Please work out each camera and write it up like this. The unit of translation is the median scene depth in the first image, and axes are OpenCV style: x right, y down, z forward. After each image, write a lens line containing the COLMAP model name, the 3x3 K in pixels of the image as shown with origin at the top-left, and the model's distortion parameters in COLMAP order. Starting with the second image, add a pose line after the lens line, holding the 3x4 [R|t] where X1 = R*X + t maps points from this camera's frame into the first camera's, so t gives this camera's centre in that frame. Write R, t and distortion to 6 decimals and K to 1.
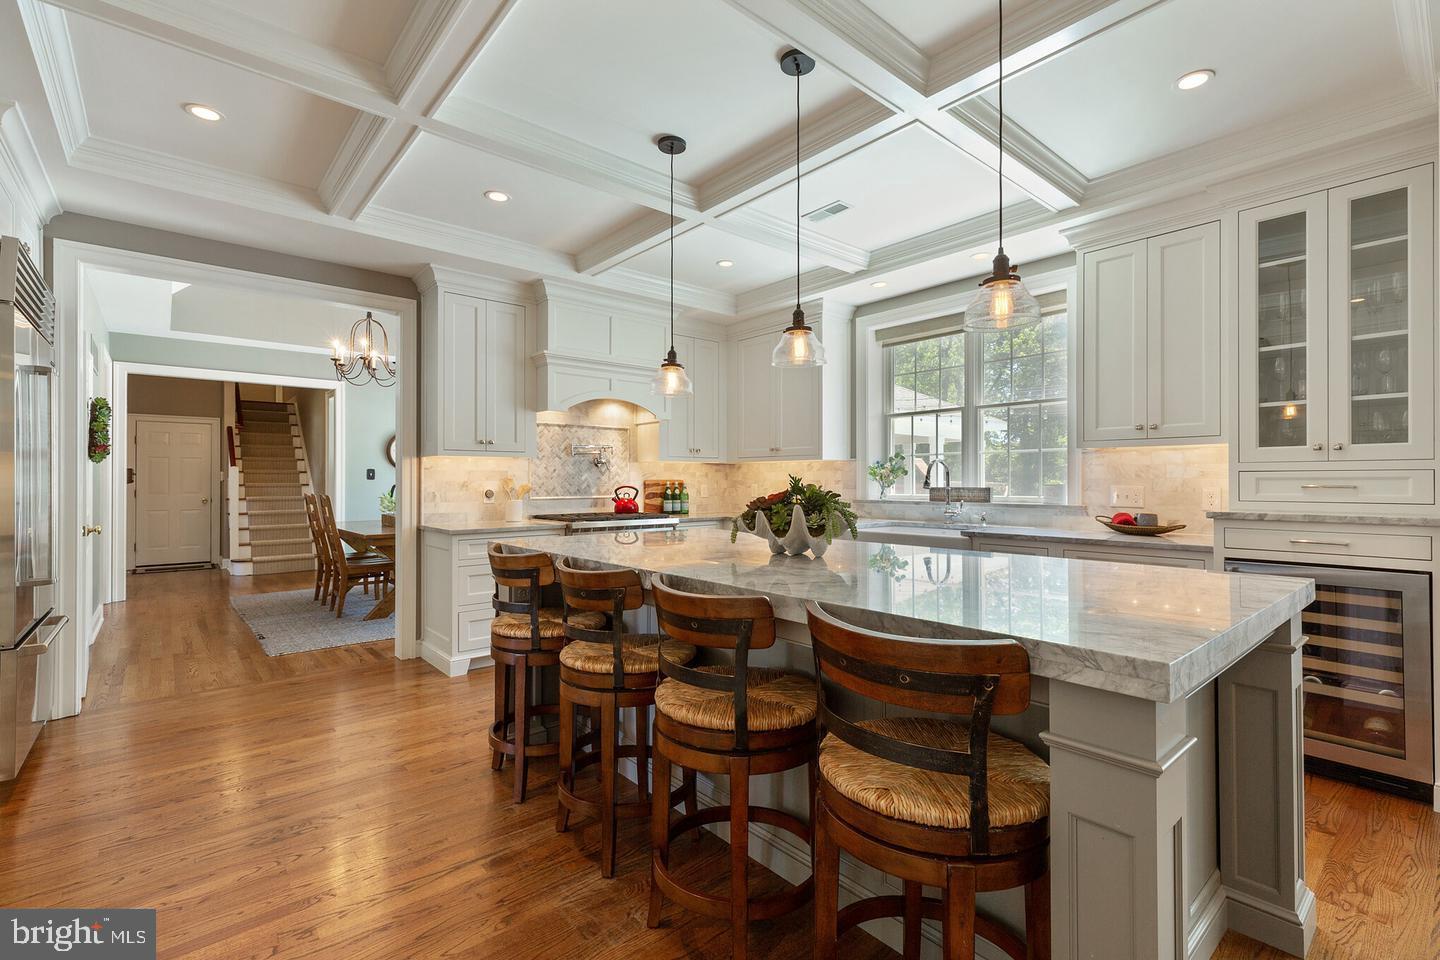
lens RADIAL K [[646.5, 0, 720.1], [0, 646.5, 477.3], [0, 0, 1]] dist [-0.000434, 0.000085]
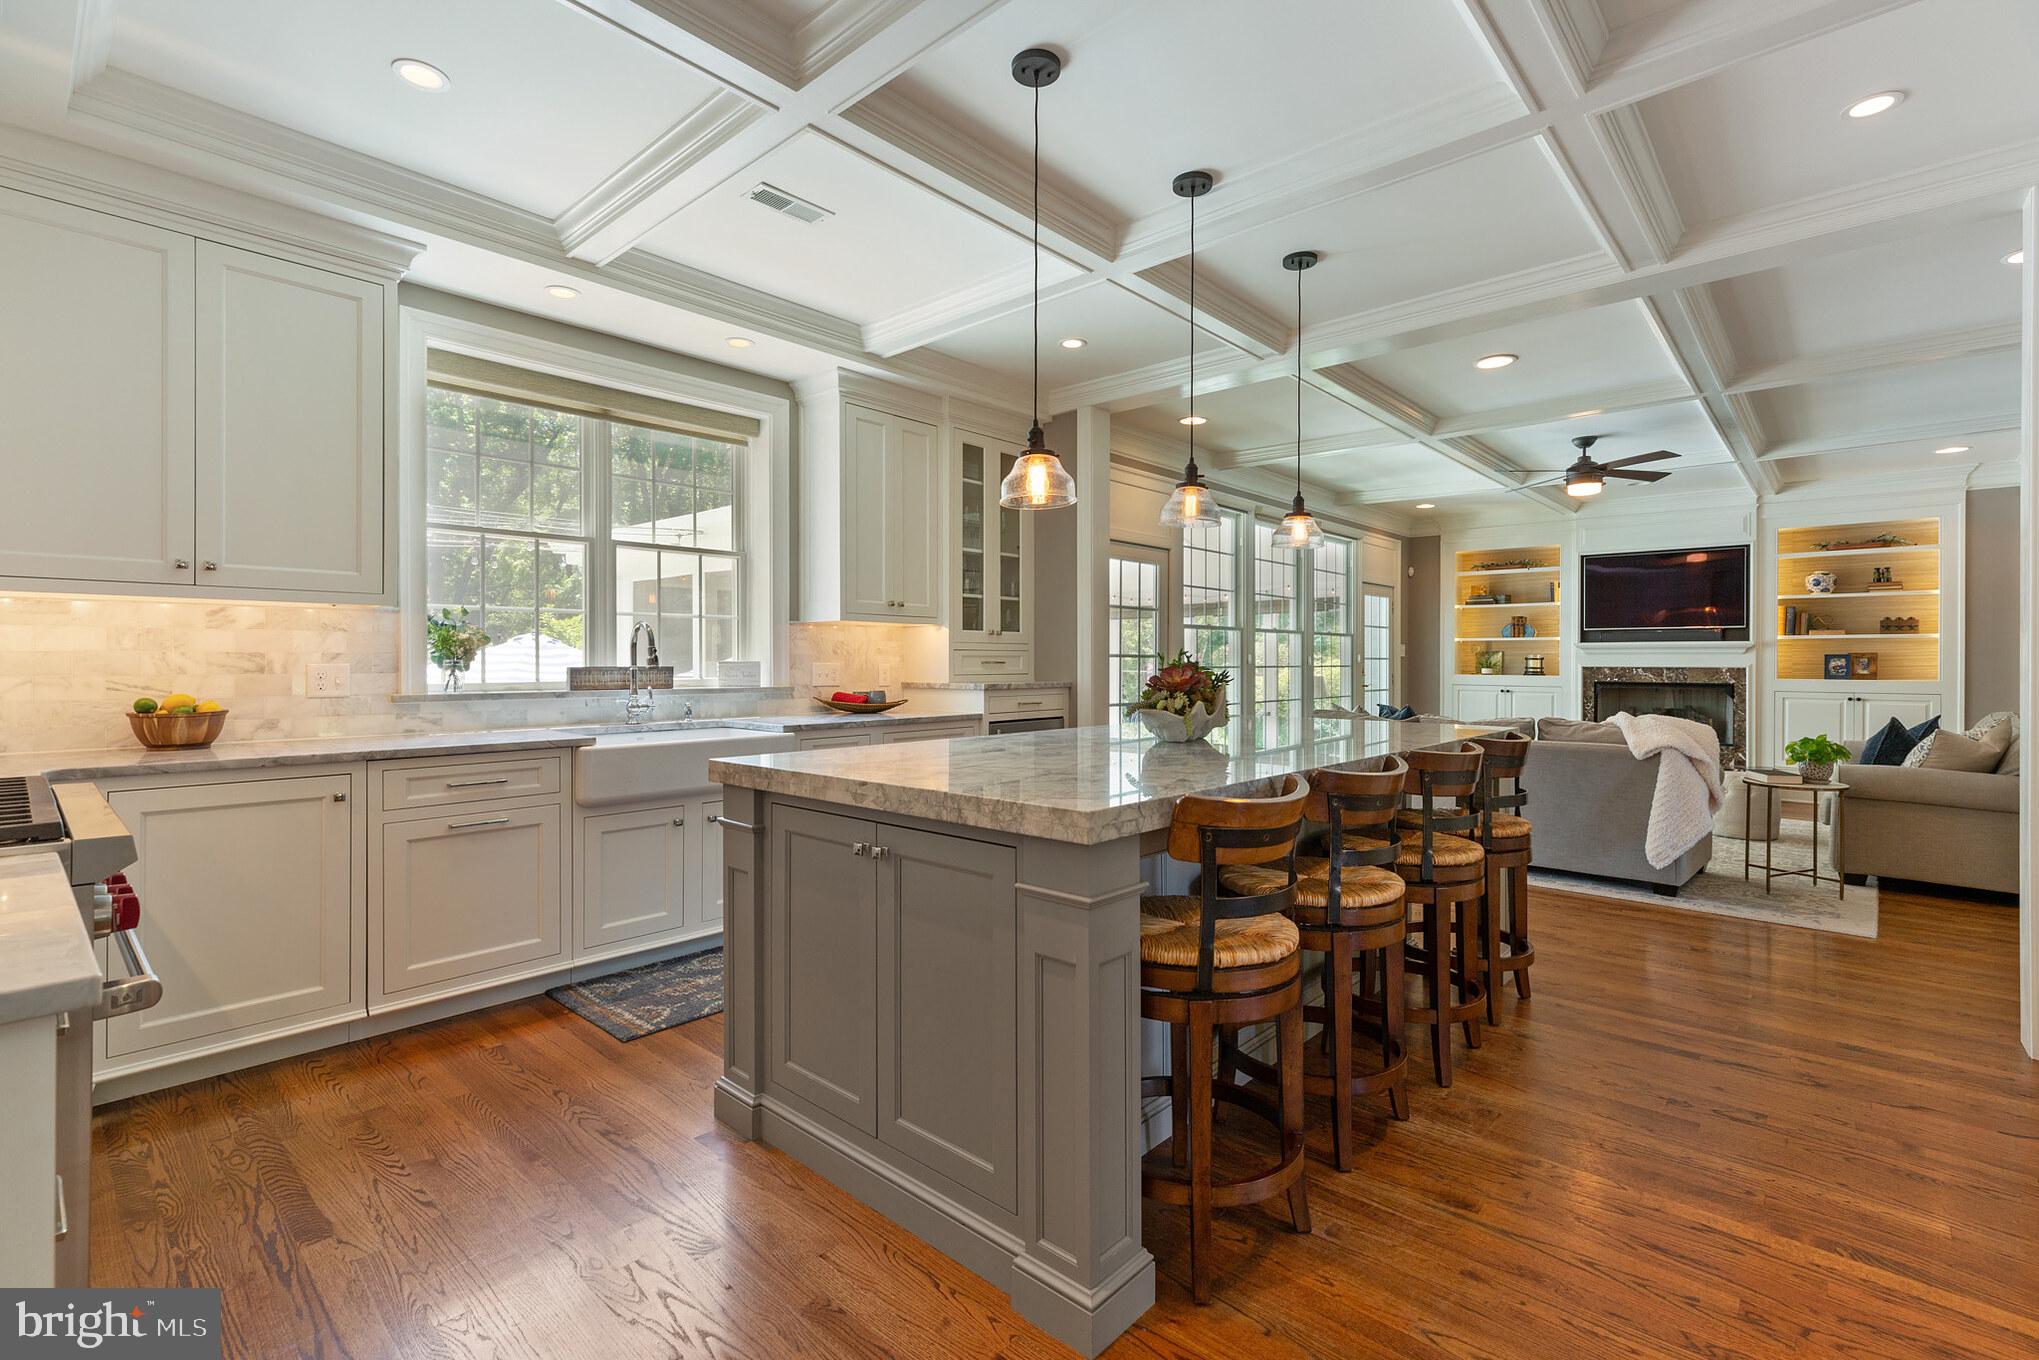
lens RADIAL K [[915.4, 0, 1020.6], [0, 915.4, 664.6], [0, 0, 1]] dist [-0.000434, 0.000085]
pose [[-0.129586, -0.005264, 0.991554, -0.571132], [-0.011703, 0.999924, 0.003779, 0.006033], [-0.991499, -0.011114, -0.129638, 0.724810]]
